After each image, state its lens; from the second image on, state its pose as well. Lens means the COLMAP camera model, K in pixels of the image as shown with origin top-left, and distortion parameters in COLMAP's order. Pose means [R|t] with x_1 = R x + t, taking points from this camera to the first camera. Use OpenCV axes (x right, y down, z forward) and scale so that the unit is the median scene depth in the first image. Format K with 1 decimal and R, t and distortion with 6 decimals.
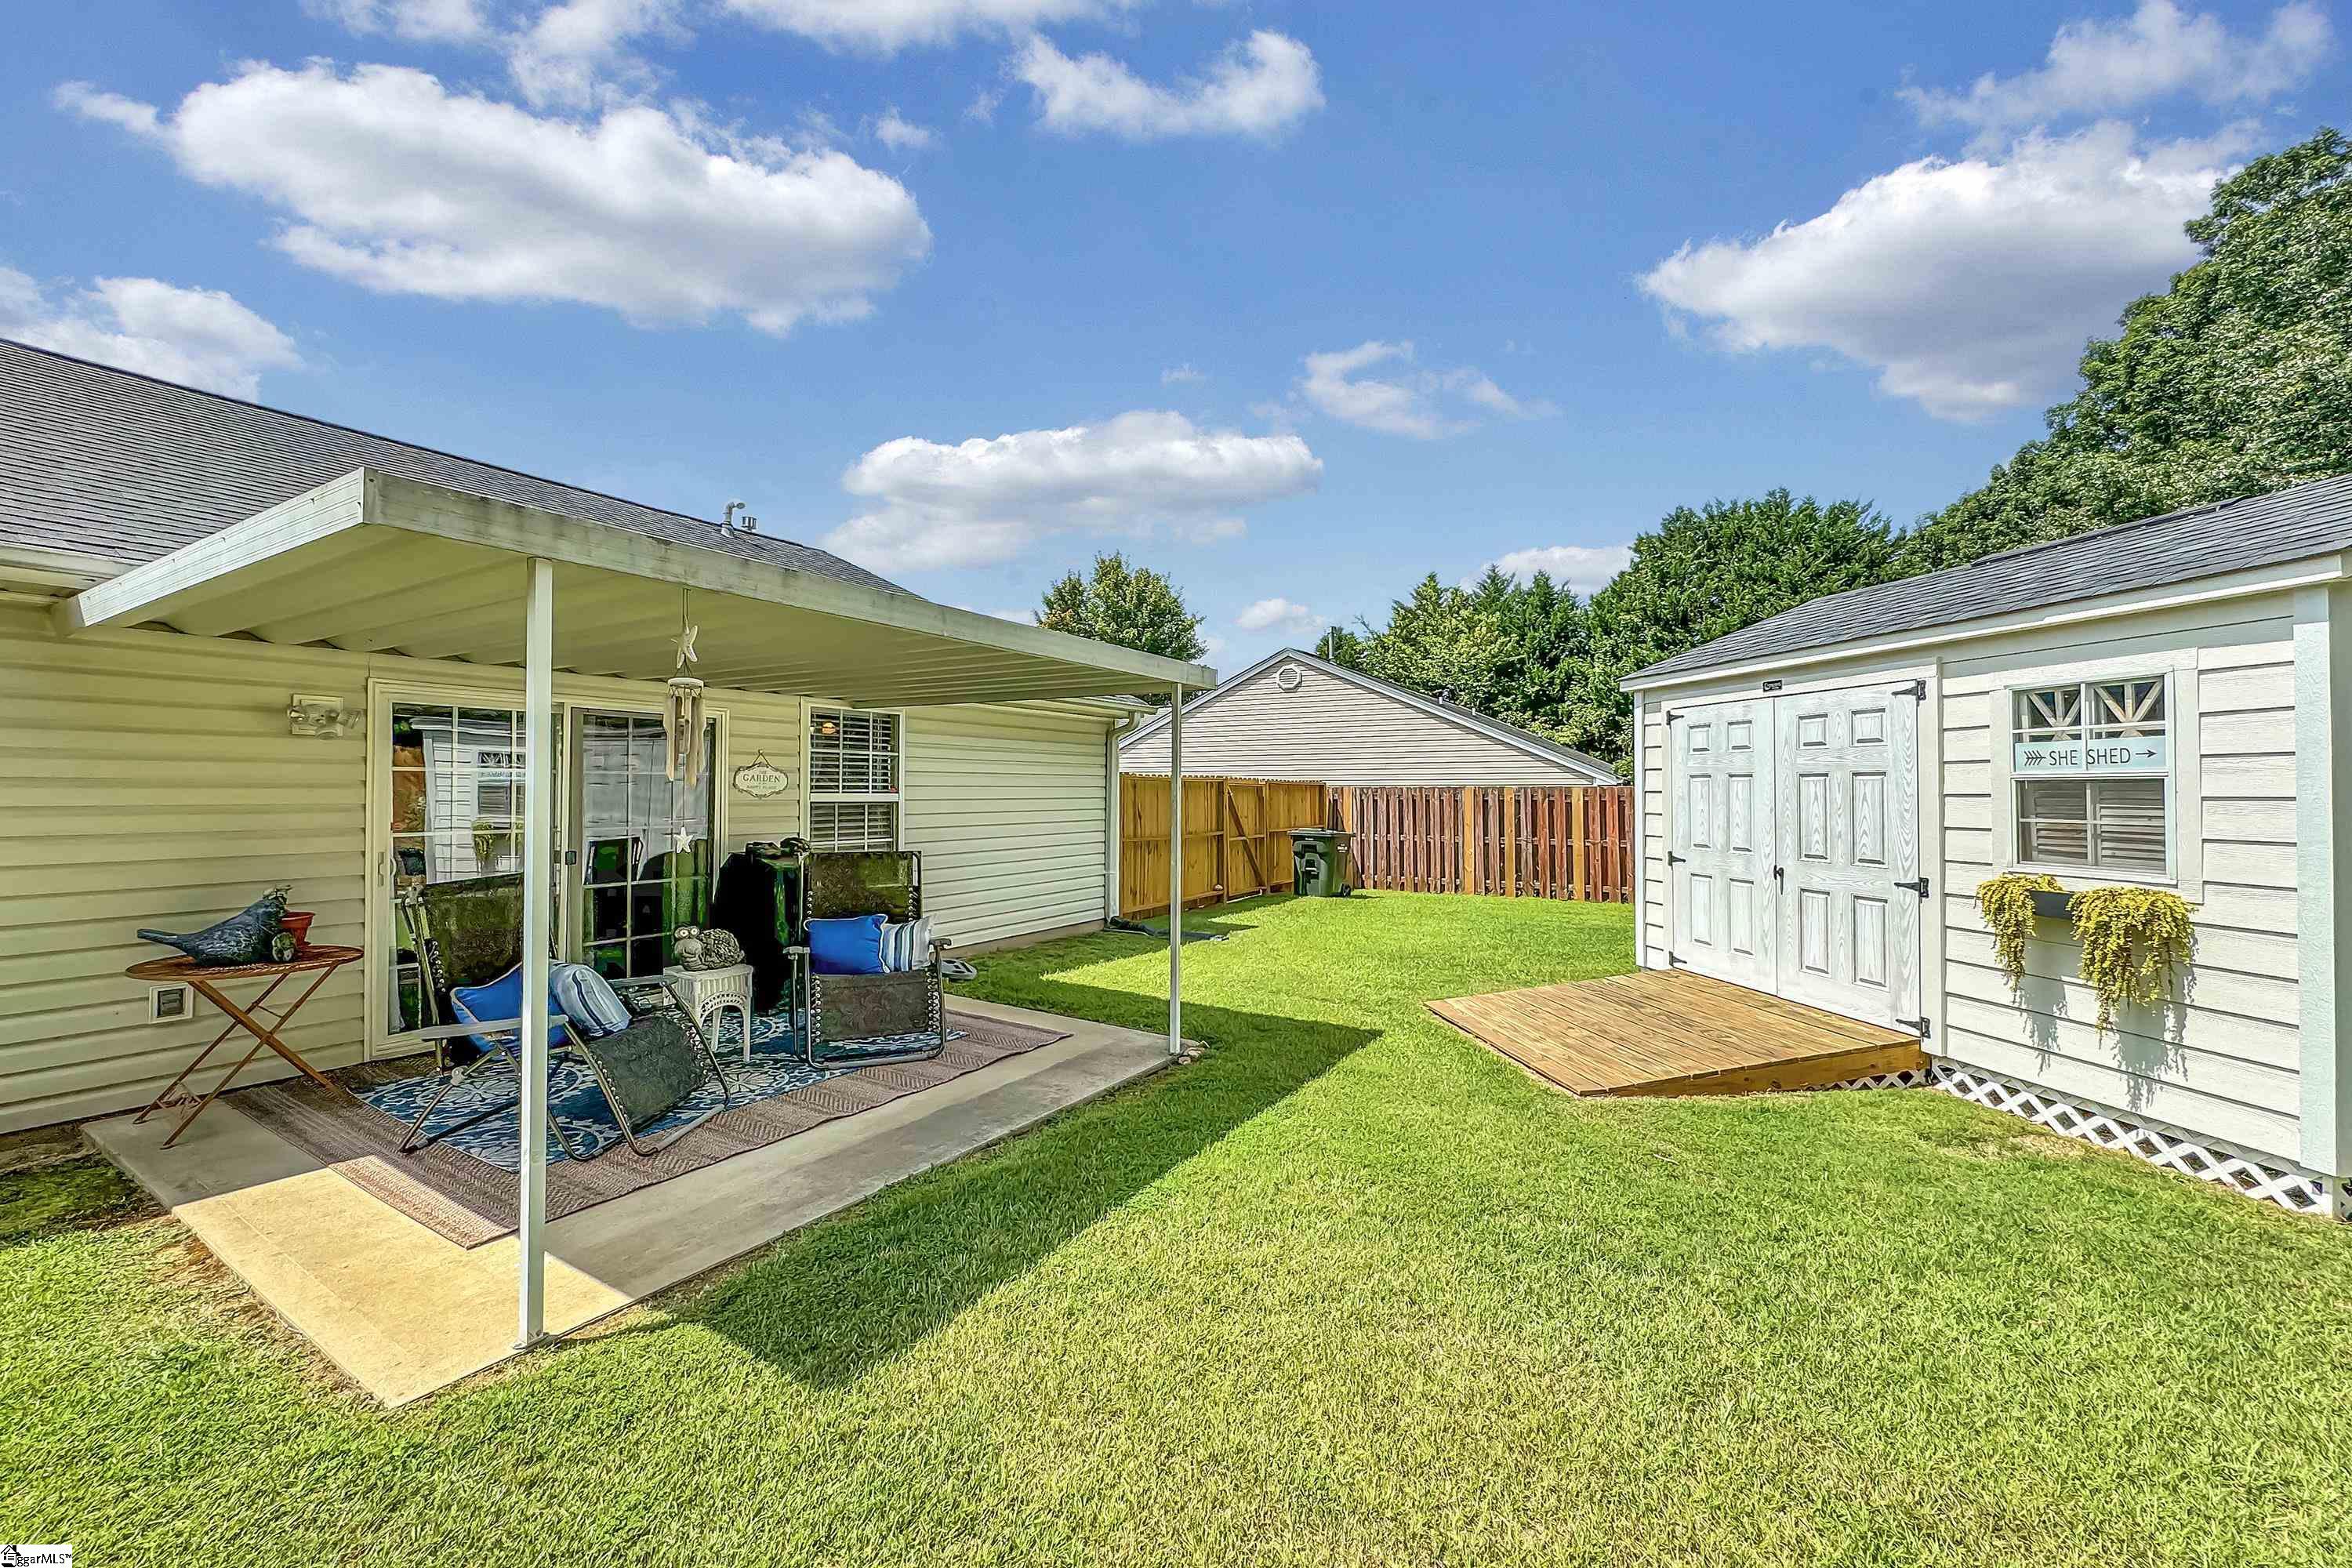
lens RADIAL K [[938.4, 0, 1176.0], [0, 938.4, 784.0], [0, 0, 1]] dist [0.000911, -0.000093]
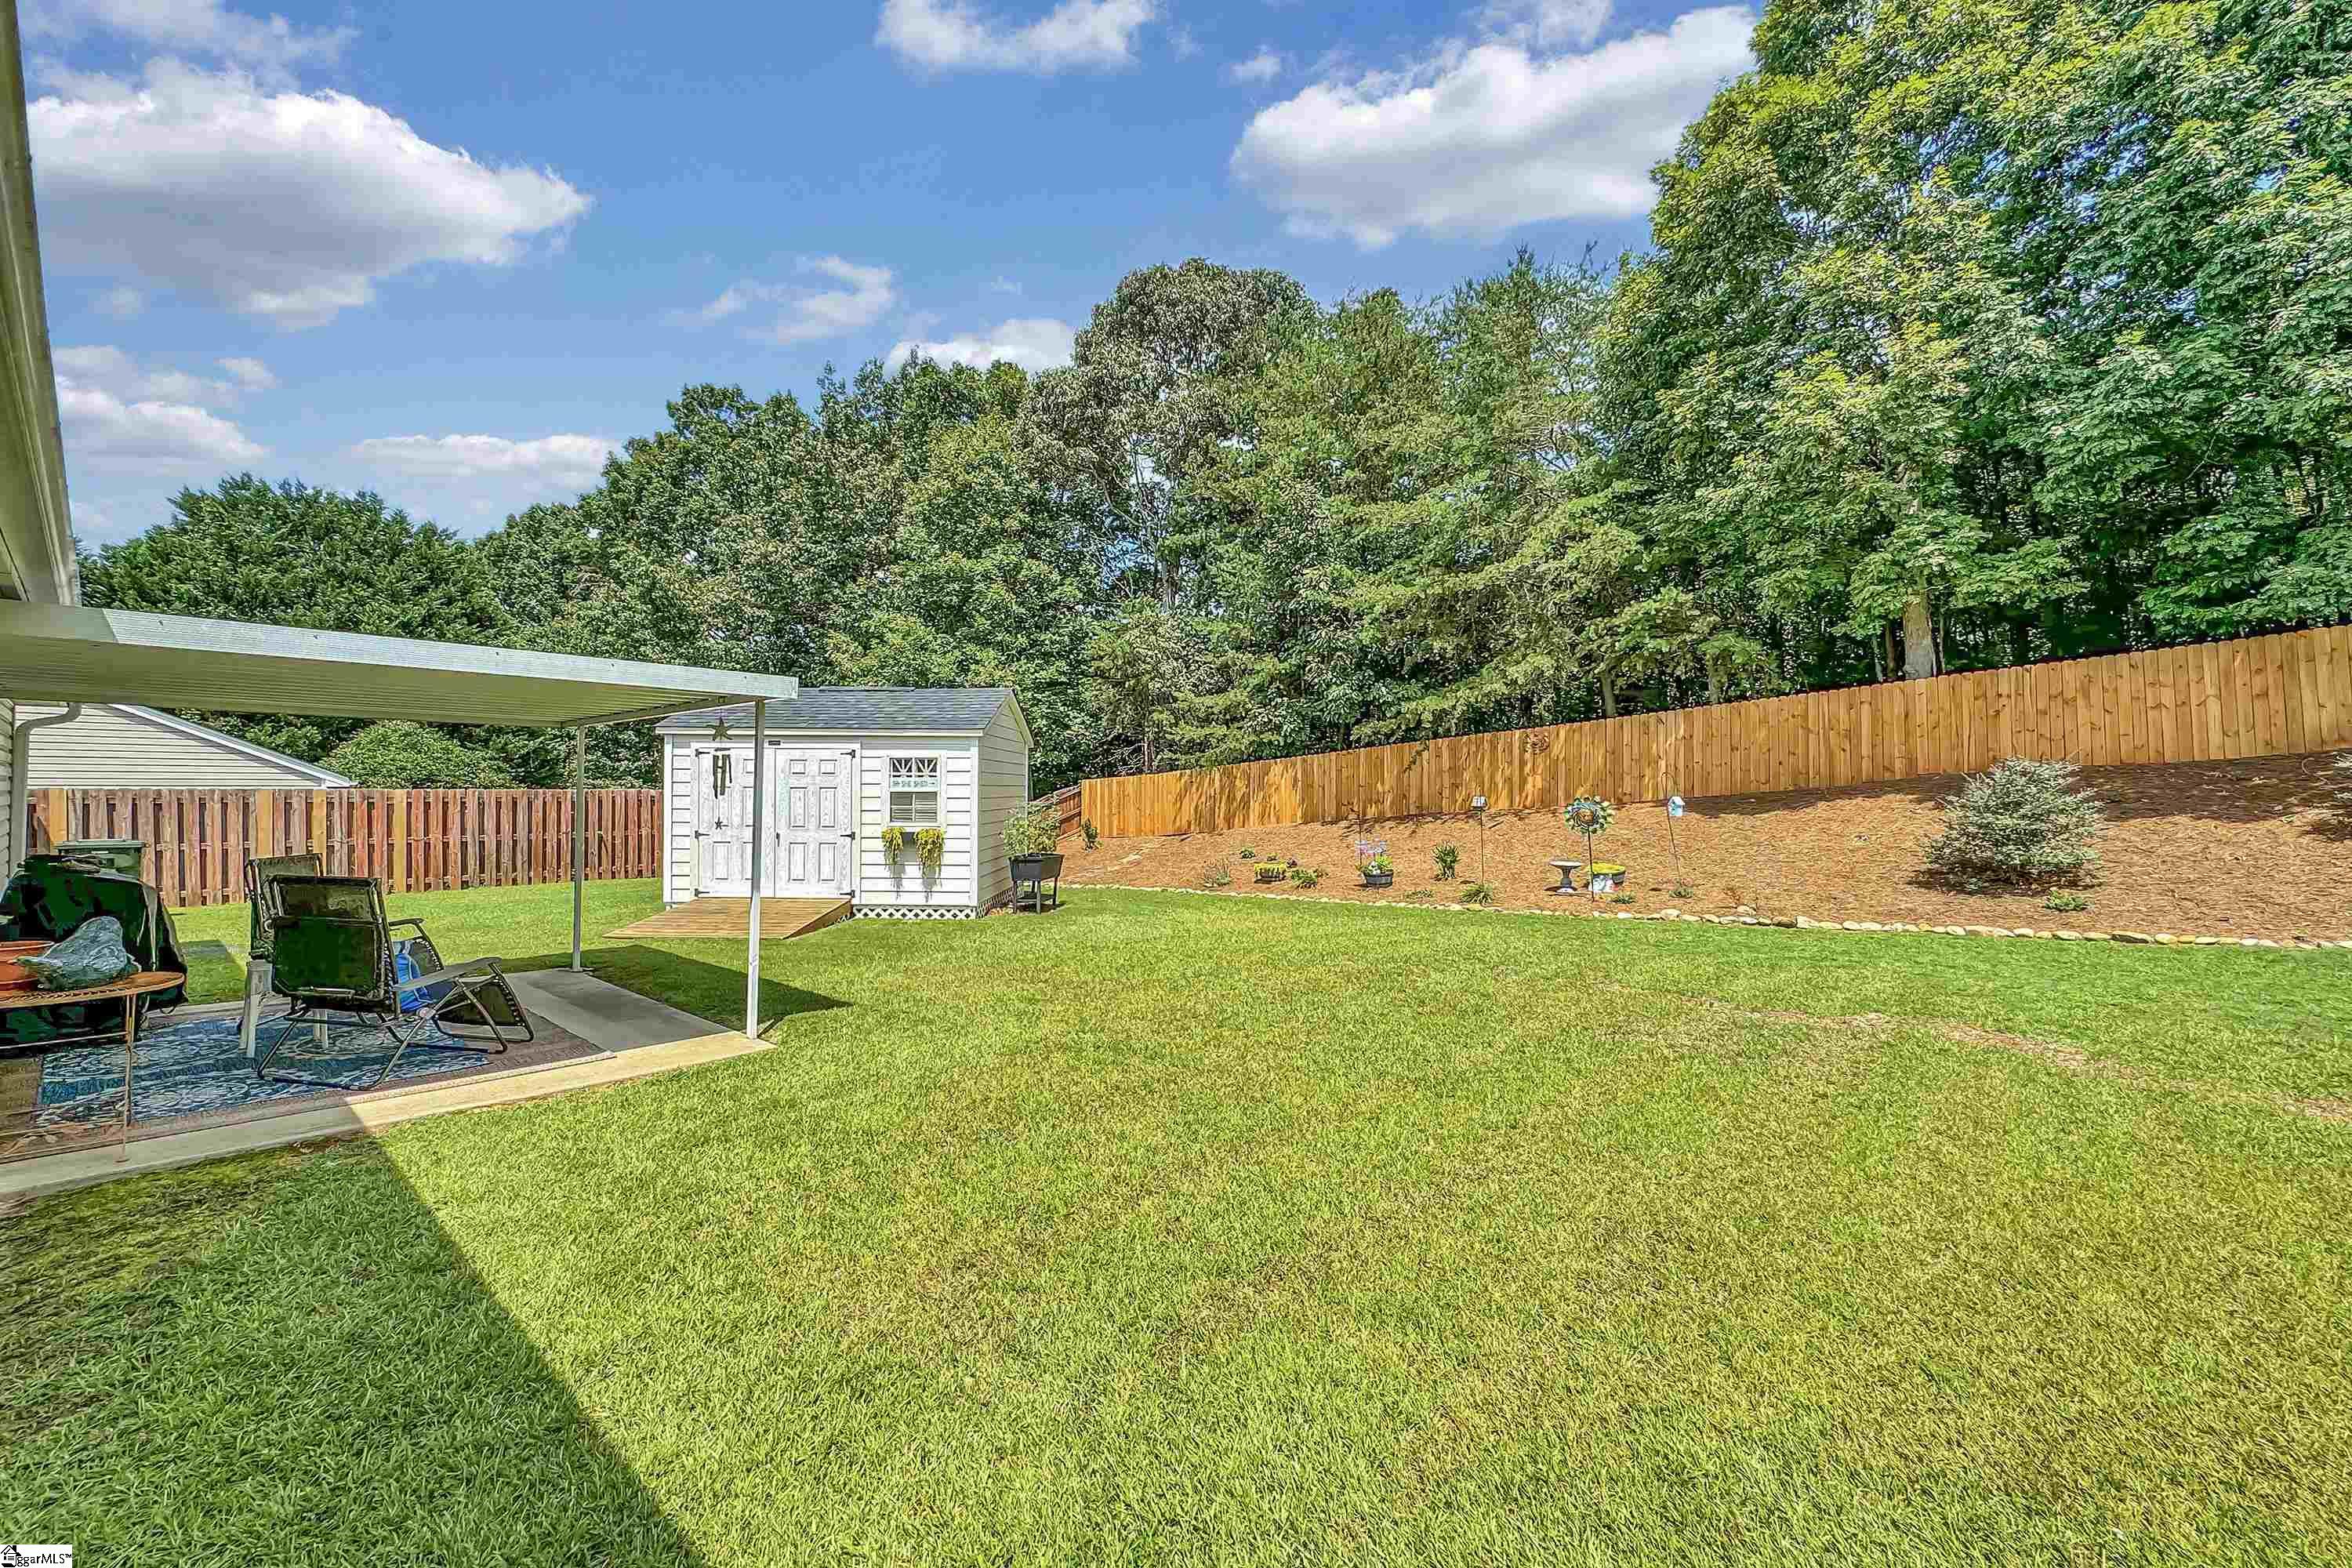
lens RADIAL K [[938.4, 0, 1176.0], [0, 938.4, 784.0], [0, 0, 1]] dist [0.000911, -0.000093]
pose [[0.170639, 0.005259, 0.985320, -1.475291], [-0.008939, 0.999953, -0.003789, -0.021253], [-0.985293, -0.008161, 0.170678, -0.230415]]
